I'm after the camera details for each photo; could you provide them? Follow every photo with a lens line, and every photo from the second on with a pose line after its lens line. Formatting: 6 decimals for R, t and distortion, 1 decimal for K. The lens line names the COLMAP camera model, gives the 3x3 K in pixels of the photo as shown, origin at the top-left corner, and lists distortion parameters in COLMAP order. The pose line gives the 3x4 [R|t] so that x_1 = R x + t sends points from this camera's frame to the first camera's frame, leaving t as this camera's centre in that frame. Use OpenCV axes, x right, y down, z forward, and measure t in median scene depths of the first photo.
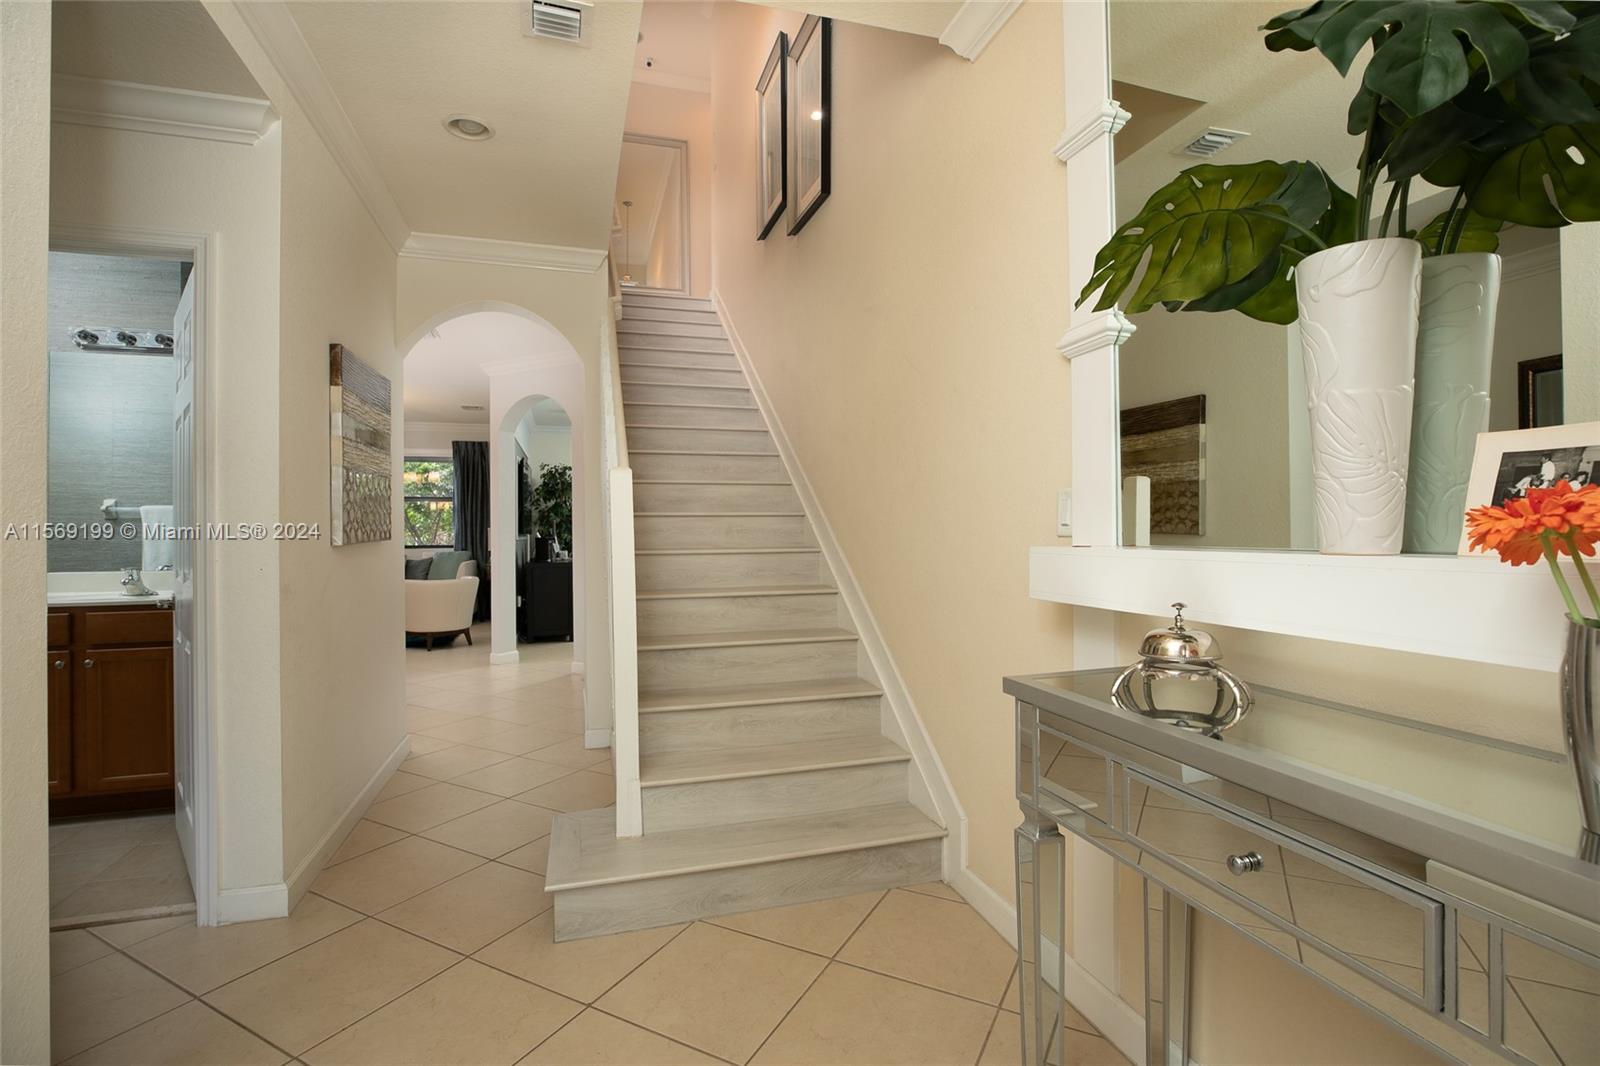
lens RADIAL K [[759.2, 0, 797.4], [0, 759.2, 528.8], [0, 0, 1]] dist [-0.013373, 0.000356]
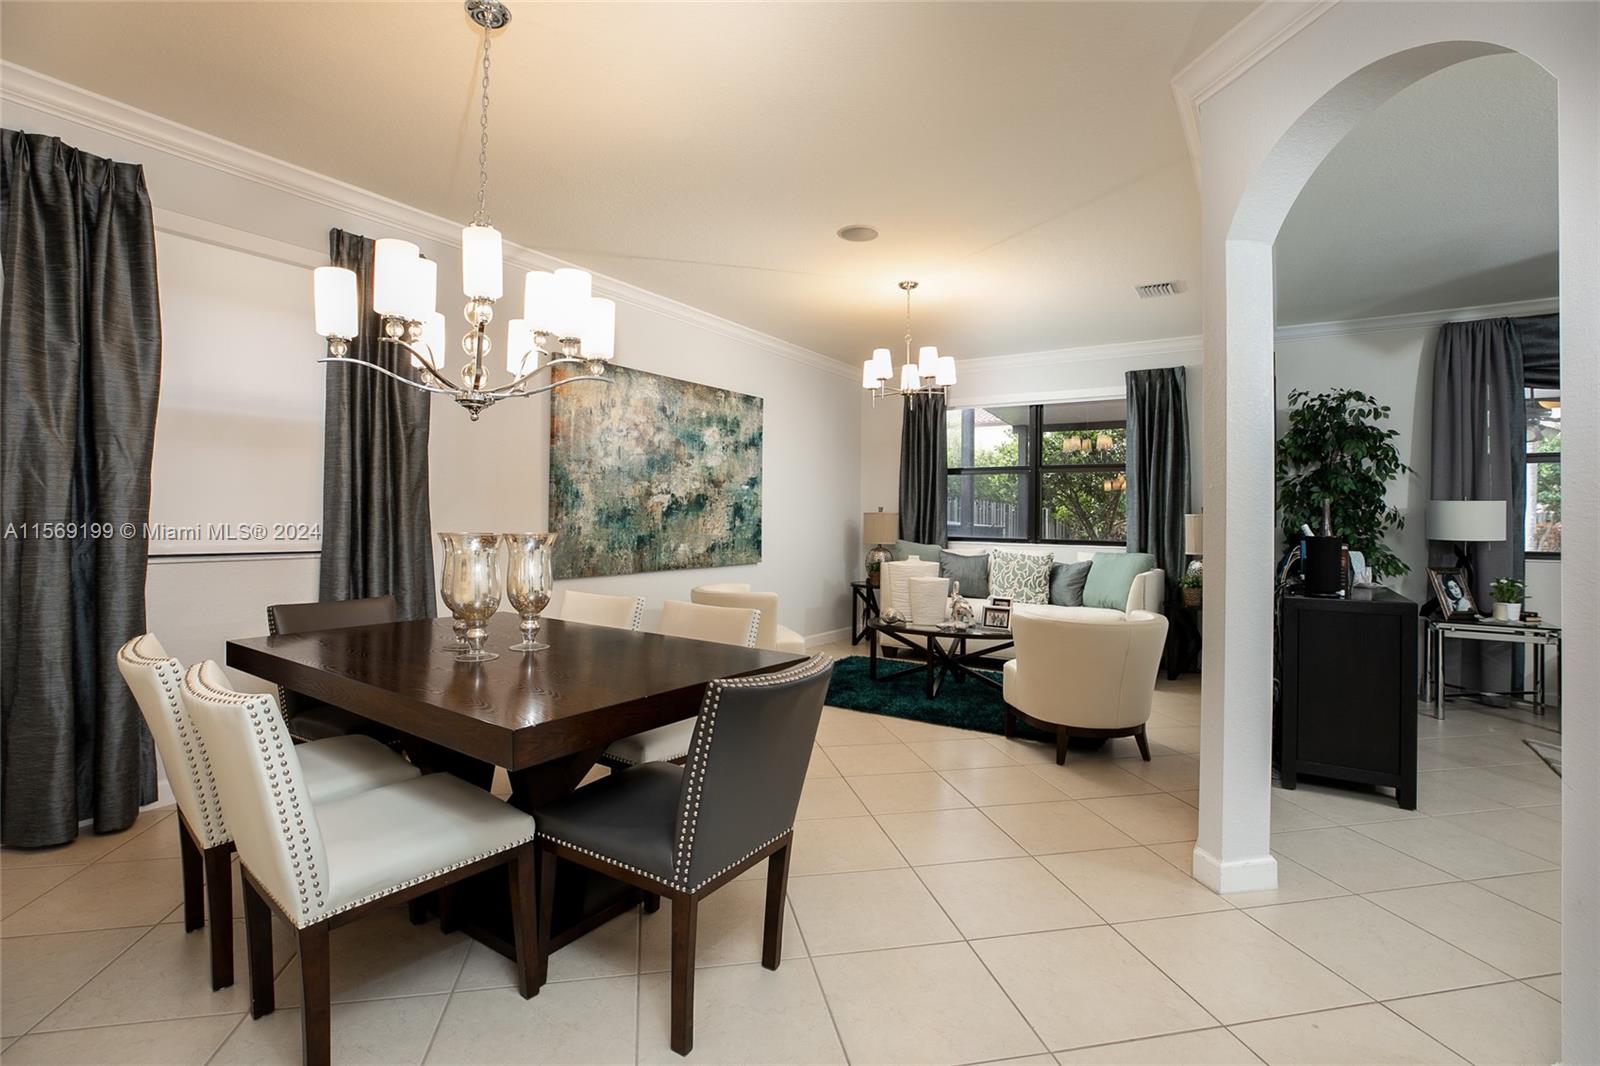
lens RADIAL K [[759.2, 0, 800.1], [0, 759.2, 530.5], [0, 0, 1]] dist [-0.013373, 0.000356]
pose [[0.658913, 0.018380, -0.751994, -0.165916], [-0.004694, 0.999782, 0.020323, 0.001542], [0.752204, -0.009861, 0.658856, 0.394441]]
